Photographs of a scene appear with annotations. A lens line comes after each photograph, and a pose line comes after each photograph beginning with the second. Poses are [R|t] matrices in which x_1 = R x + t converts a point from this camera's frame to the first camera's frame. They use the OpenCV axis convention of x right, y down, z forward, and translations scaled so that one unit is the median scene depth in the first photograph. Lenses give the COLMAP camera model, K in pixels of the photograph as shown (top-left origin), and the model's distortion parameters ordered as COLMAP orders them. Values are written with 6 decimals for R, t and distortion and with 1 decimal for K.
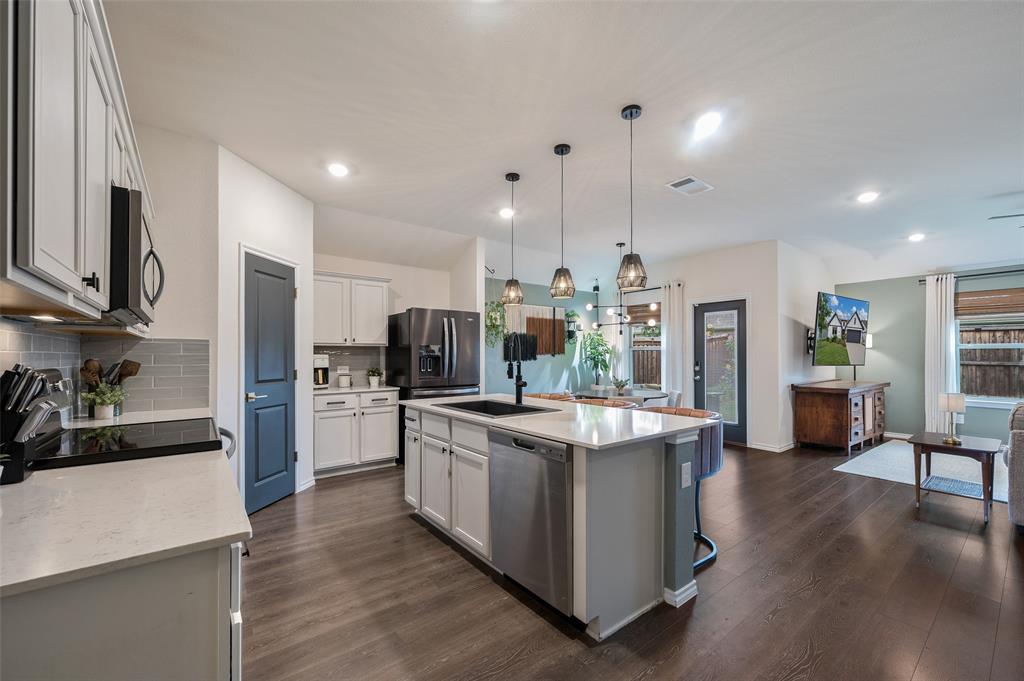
lens RADIAL K [[414.0, 0, 499.3], [0, 414.0, 350.4], [0, 0, 1]] dist [-0.012735, 0.001895]
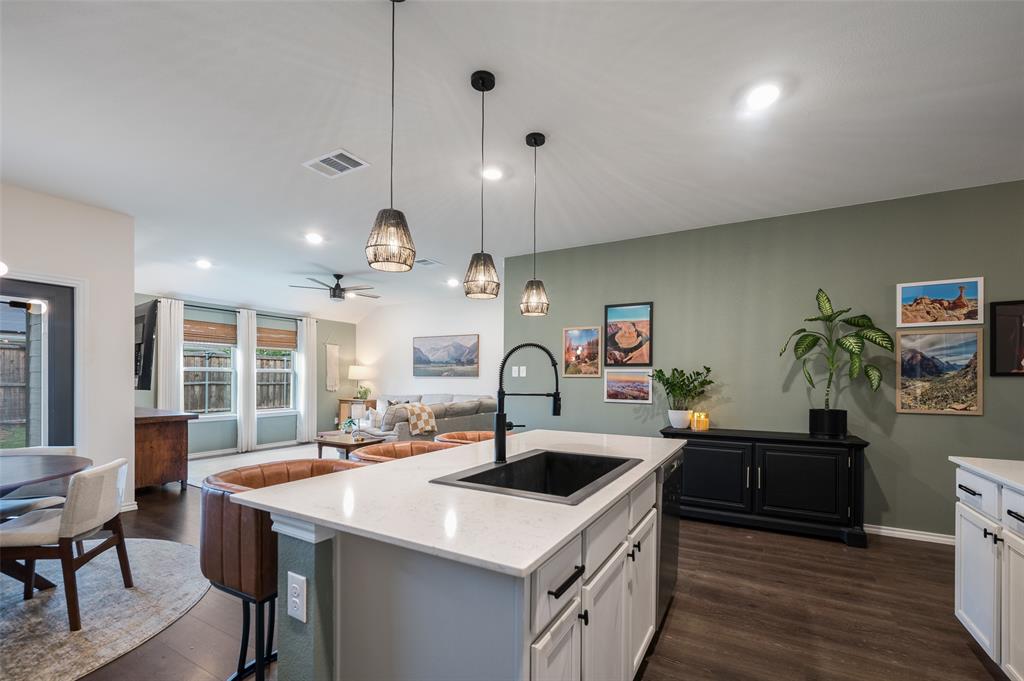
lens RADIAL K [[414.0, 0, 553.2], [0, 414.0, 384.8], [0, 0, 1]] dist [-0.012735, 0.001895]
pose [[-0.449112, -0.015495, 0.893341, -0.253343], [-0.016744, 0.999820, 0.008925, 0.006332], [-0.893319, -0.010949, -0.449291, 0.565440]]
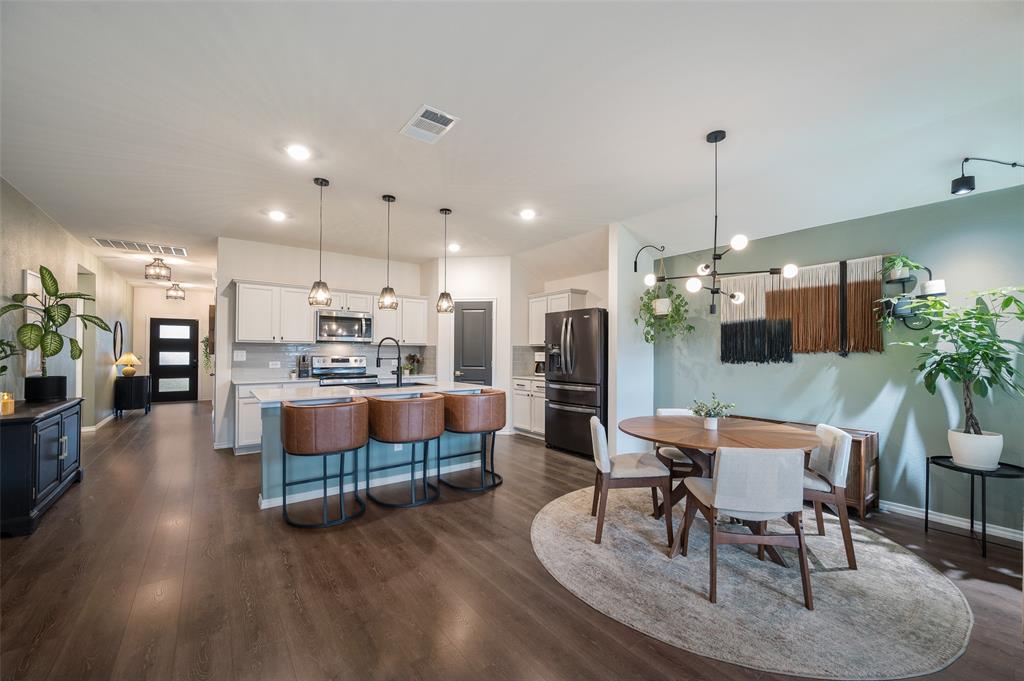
lens RADIAL K [[398.8, 0, 535.5], [0, 398.8, 347.2], [0, 0, 1]] dist [-0.003932, -0.000264]
pose [[0.038295, -0.013194, -0.999179, 0.714139], [0.007321, 0.999890, -0.012923, 0.007808], [0.999240, -0.006820, 0.038387, 0.702040]]
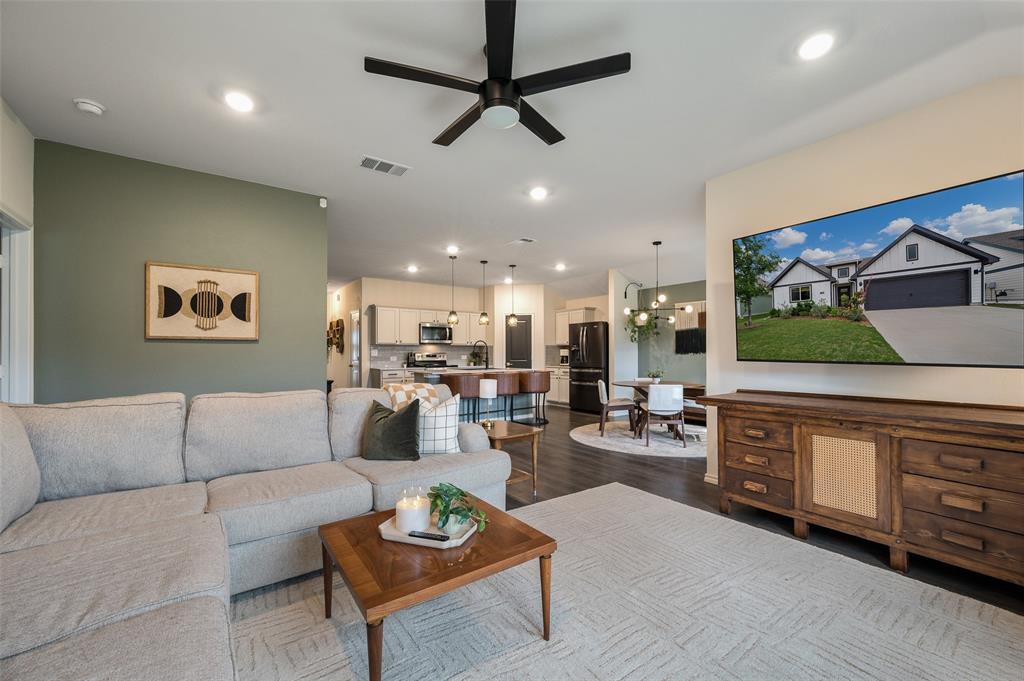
lens RADIAL K [[414.0, 0, 542.1], [0, 414.0, 349.7], [0, 0, 1]] dist [-0.012735, 0.001895]
pose [[0.034109, -0.009095, -0.999377, 1.239328], [0.015254, 0.999847, -0.008579, 0.020342], [0.999302, -0.014951, 0.034243, 0.617343]]
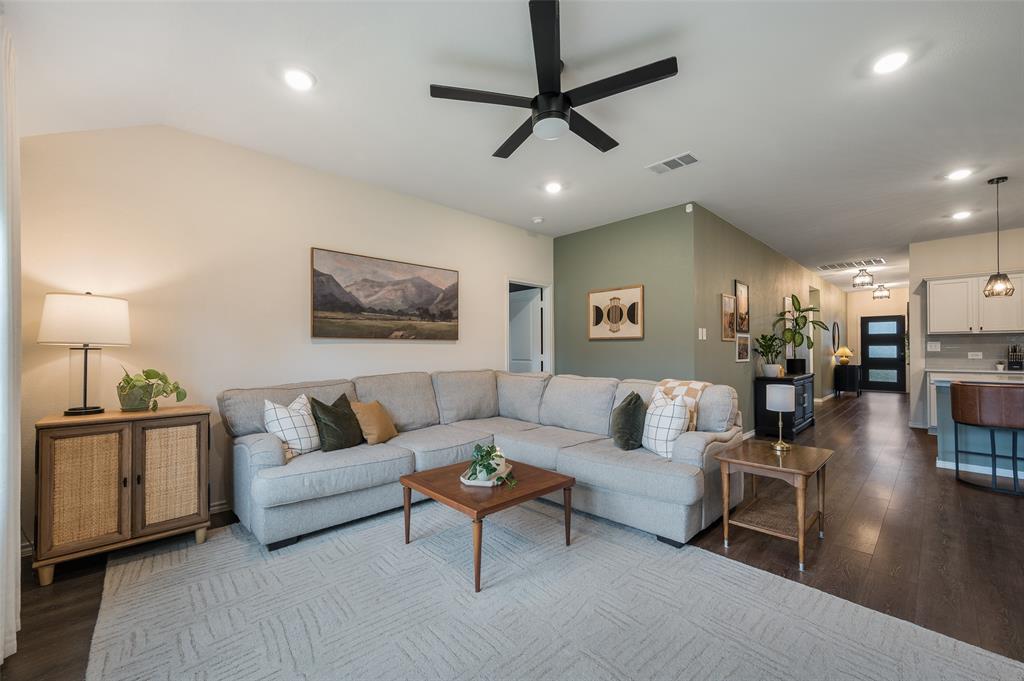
lens RADIAL K [[414.0, 0, 484.0], [0, 414.0, 347.4], [0, 0, 1]] dist [-0.012735, 0.001895]
pose [[-0.996522, 0.003489, -0.083260, 0.972395], [0.004855, 0.999857, -0.016206, 0.022851], [0.083192, -0.016554, -0.996396, 0.971645]]
